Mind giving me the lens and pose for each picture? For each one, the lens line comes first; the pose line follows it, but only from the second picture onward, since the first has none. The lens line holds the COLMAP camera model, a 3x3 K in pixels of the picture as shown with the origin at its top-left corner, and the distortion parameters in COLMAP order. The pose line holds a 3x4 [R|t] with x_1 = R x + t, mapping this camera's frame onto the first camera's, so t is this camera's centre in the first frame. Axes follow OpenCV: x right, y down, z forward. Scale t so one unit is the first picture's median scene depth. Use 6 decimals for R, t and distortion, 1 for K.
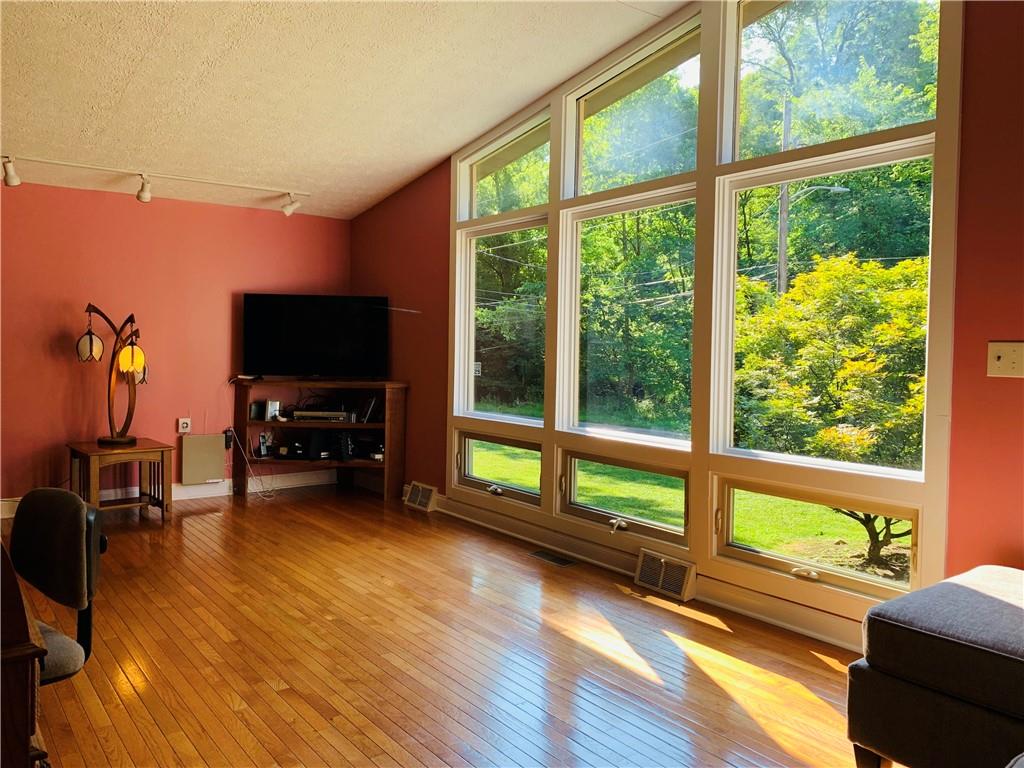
lens RADIAL K [[784.5, 0, 509.0], [0, 784.5, 388.6], [0, 0, 1]] dist [0.025445, -0.016627]
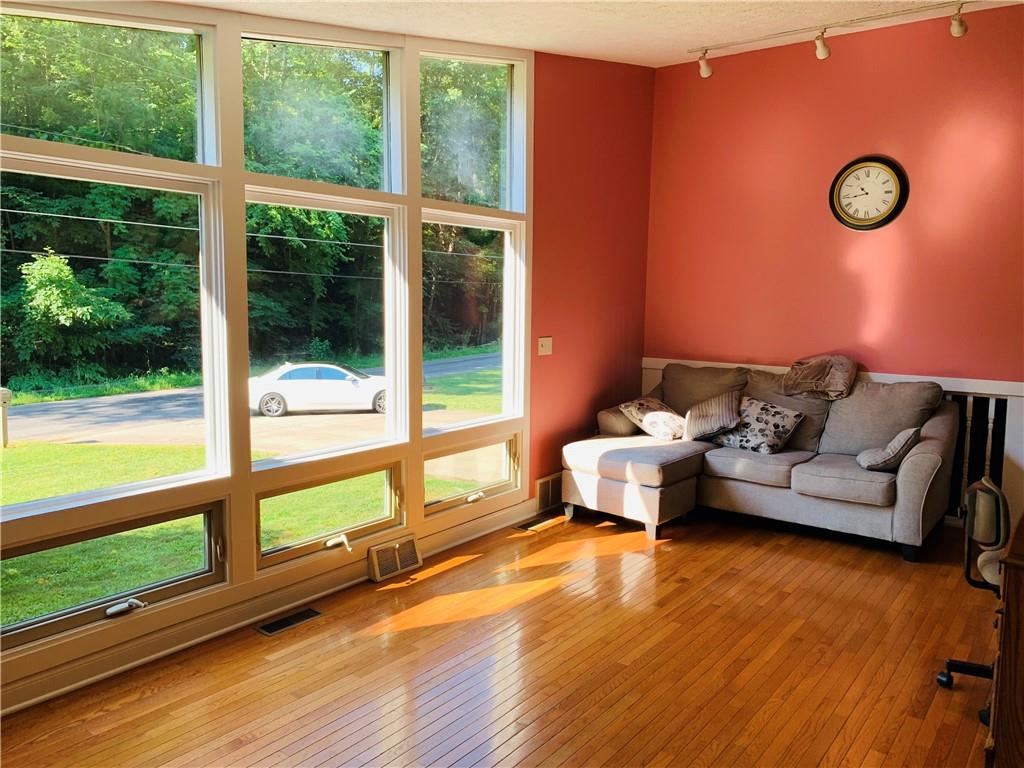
lens RADIAL K [[784.5, 0, 511.0], [0, 784.5, 381.6], [0, 0, 1]] dist [0.025445, -0.016627]
pose [[-0.278320, -0.119934, 0.952971, -0.993069], [0.030699, 0.990556, 0.133630, -0.171443], [-0.959998, 0.066447, -0.272010, 1.291208]]
